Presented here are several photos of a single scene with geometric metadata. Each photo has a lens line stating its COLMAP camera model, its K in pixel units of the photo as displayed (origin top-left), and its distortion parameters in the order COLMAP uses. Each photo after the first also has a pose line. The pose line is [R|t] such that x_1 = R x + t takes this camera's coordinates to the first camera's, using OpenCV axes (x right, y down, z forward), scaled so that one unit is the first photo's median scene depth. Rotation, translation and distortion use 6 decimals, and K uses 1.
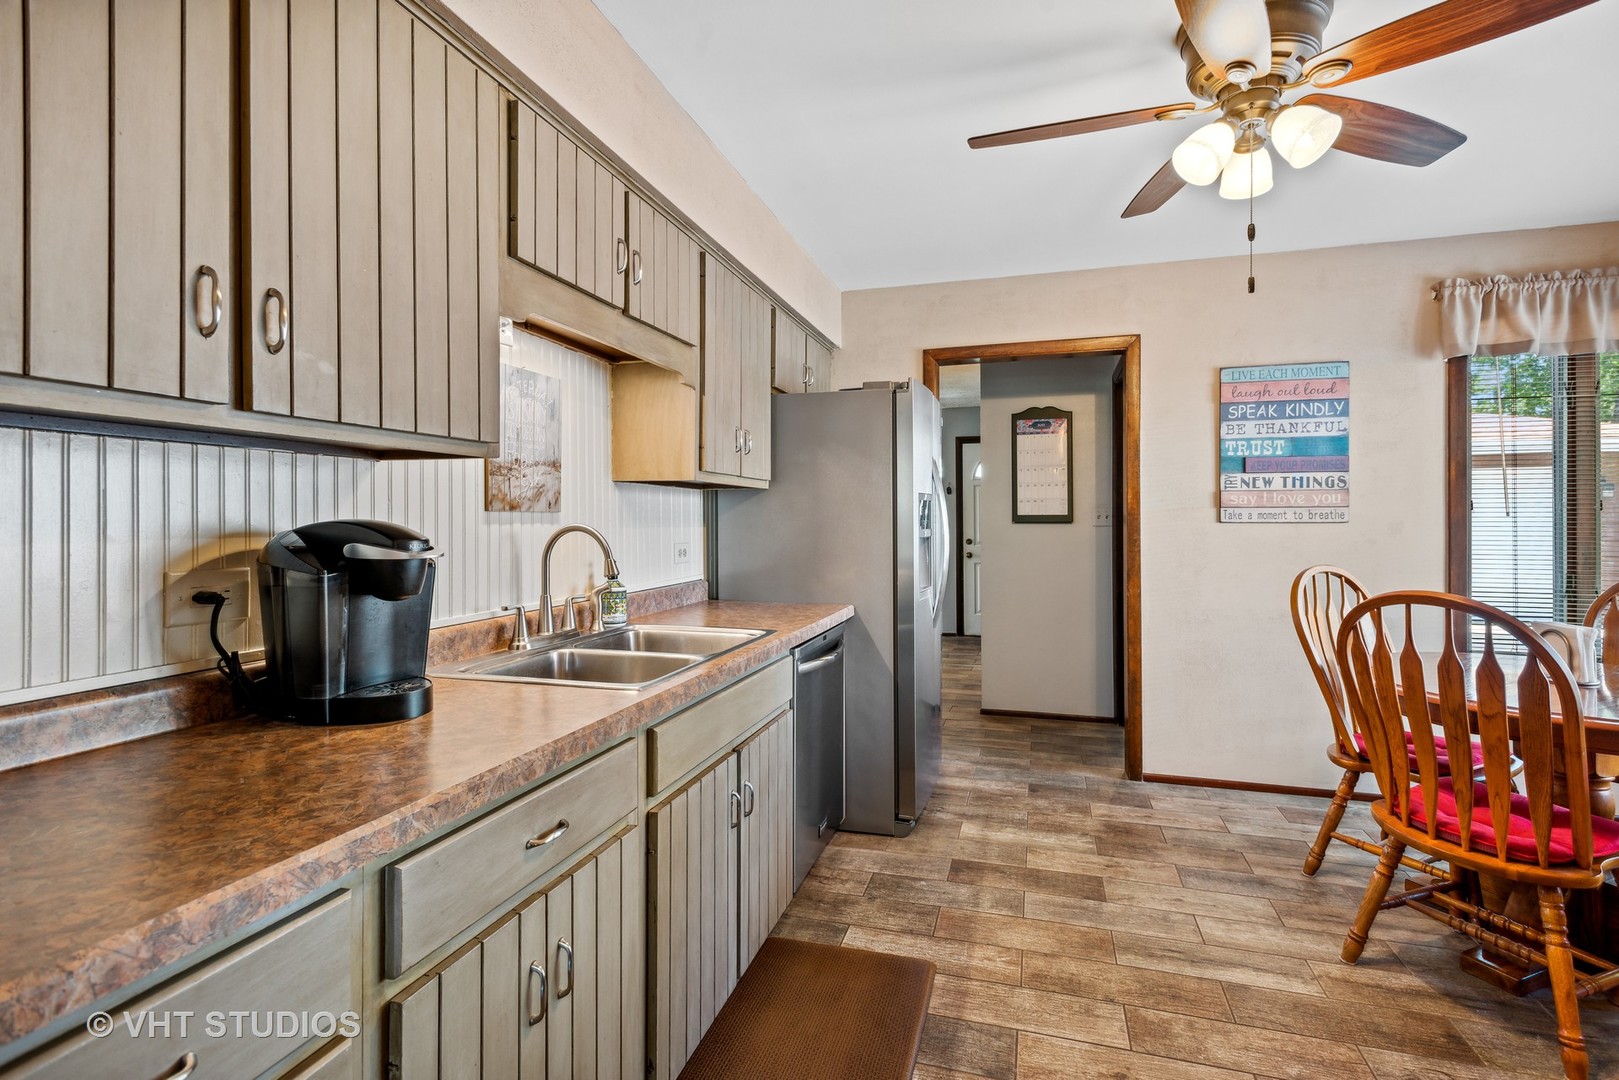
lens RADIAL K [[764.6, 0, 806.3], [0, 764.6, 530.1], [0, 0, 1]] dist [0.003876, 0.000172]
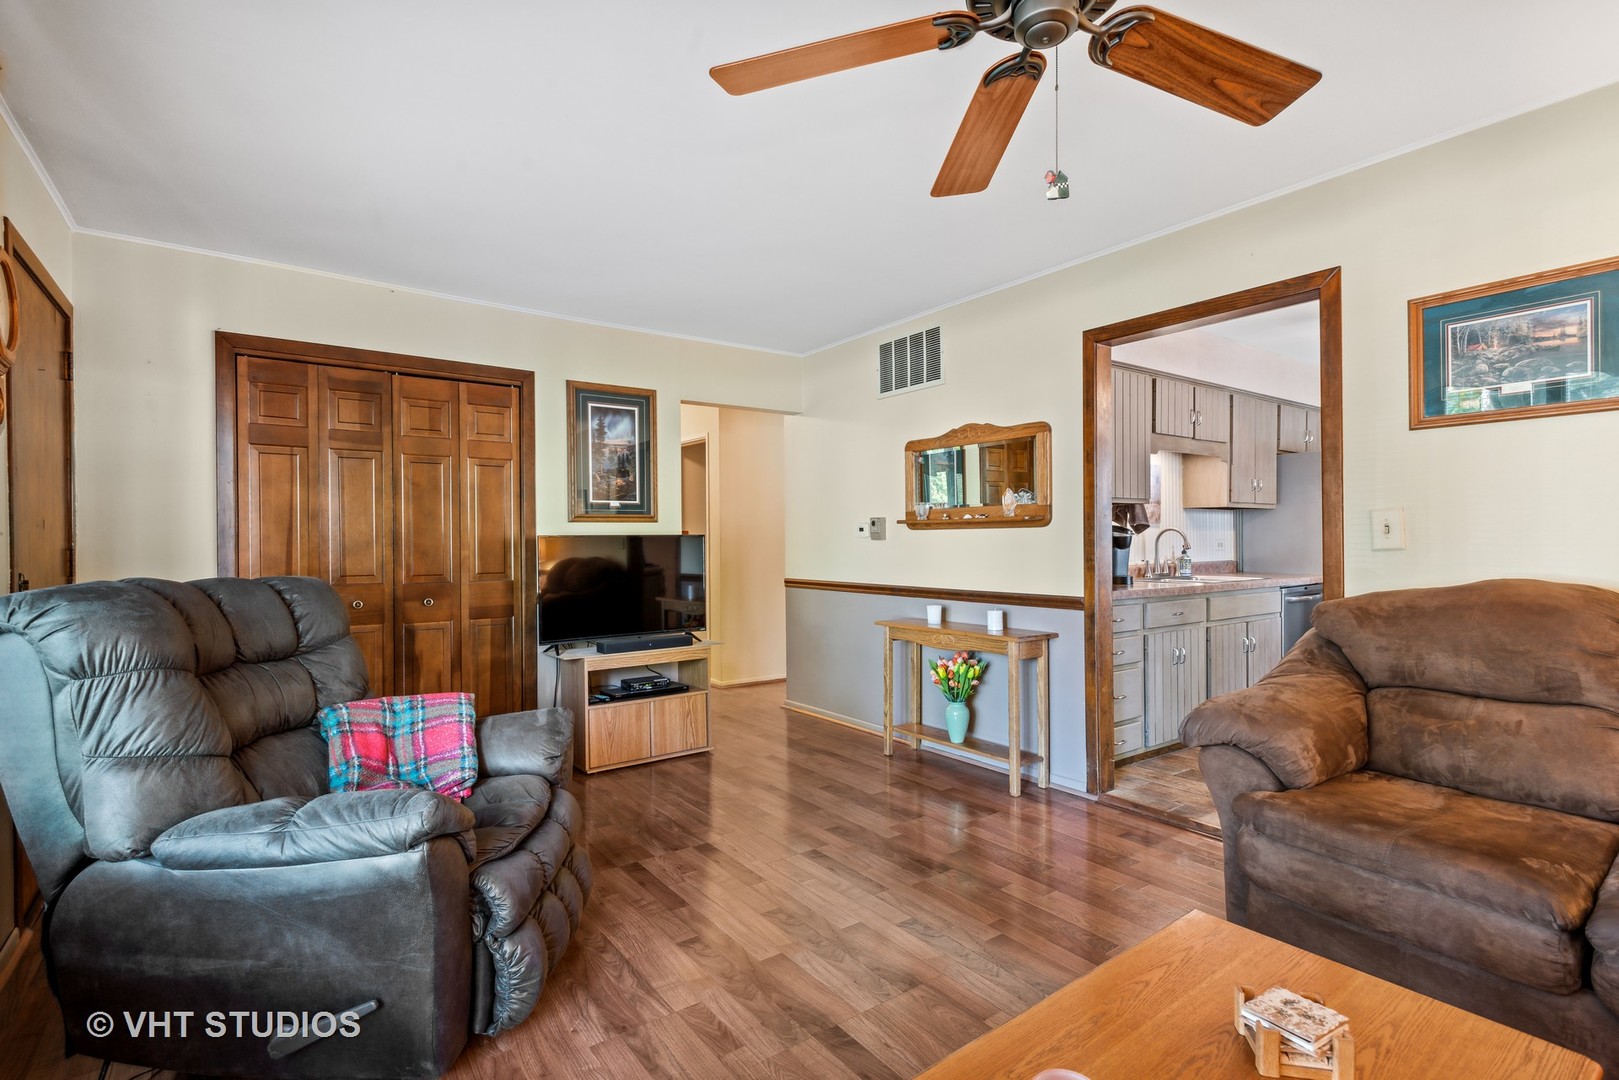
lens RADIAL K [[764.6, 0, 801.4], [0, 764.6, 547.8], [0, 0, 1]] dist [0.003876, 0.000172]
pose [[0.790750, -0.002734, -0.612133, 0.219036], [-0.000618, 0.999986, -0.005264, 0.060279], [0.612139, 0.004541, 0.790737, -1.398563]]
